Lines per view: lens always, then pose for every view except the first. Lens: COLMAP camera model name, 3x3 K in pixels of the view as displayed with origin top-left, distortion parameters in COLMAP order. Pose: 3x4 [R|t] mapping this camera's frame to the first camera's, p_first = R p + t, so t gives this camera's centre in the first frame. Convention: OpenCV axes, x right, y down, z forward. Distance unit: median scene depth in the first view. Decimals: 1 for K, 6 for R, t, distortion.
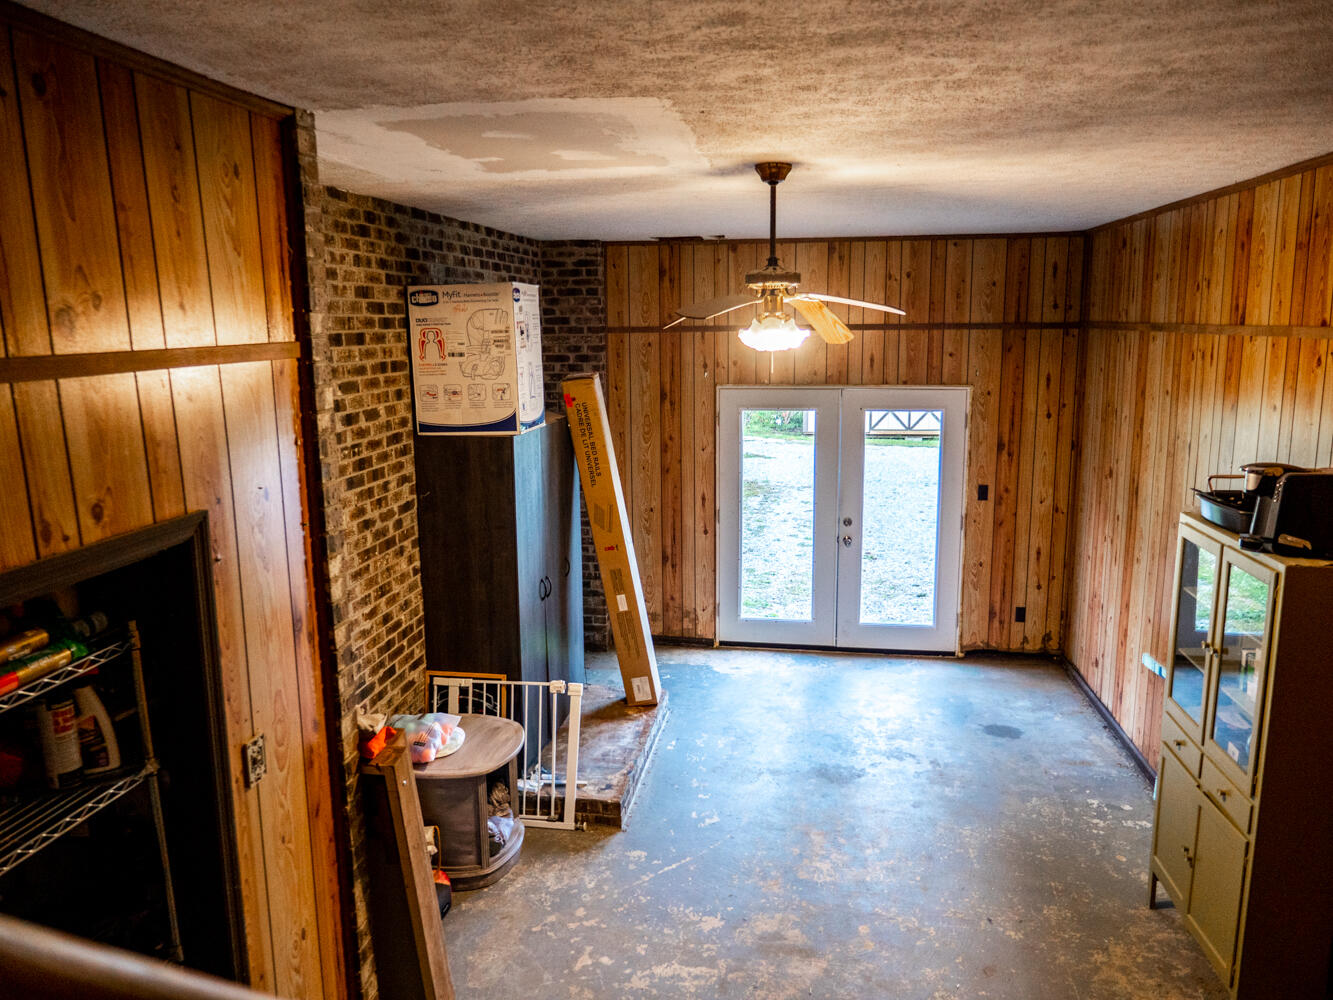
lens RADIAL K [[958.6, 0, 666.3], [0, 958.6, 496.1], [0, 0, 1]] dist [-0.026465, 0.017495]
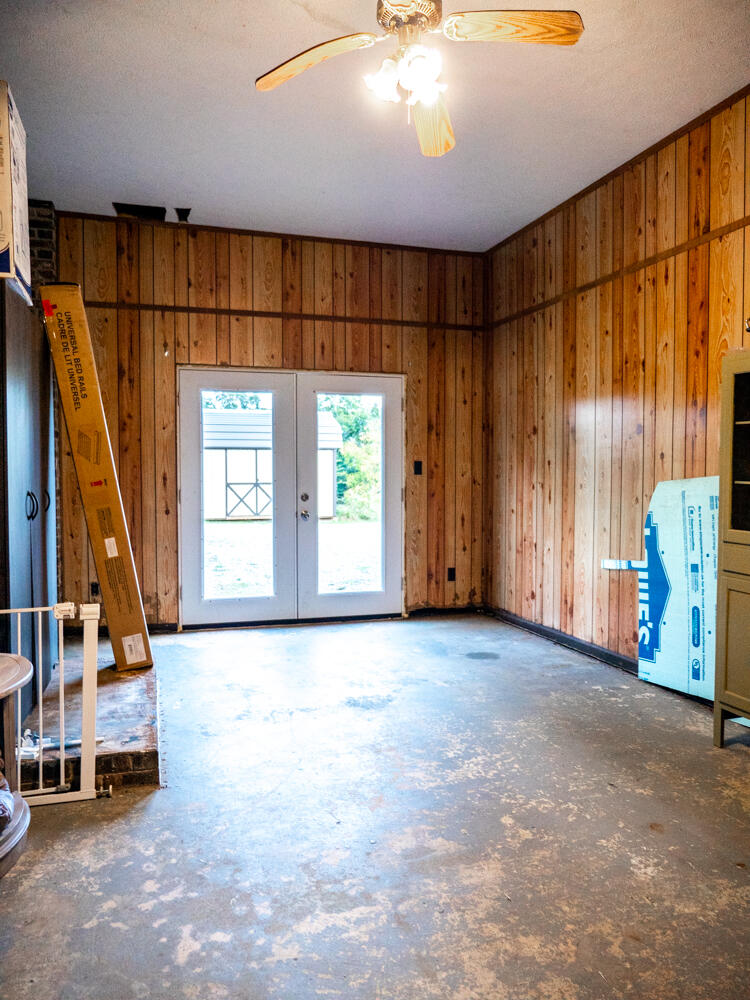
lens RADIAL K [[719.1, 0, 375.2], [0, 719.1, 504.2], [0, 0, 1]] dist [-0.026465, 0.017495]
pose [[0.895249, -0.008791, 0.445480, -0.105434], [0.070089, 0.990137, -0.121314, 0.145951], [-0.440019, 0.139829, 0.887035, 0.267428]]
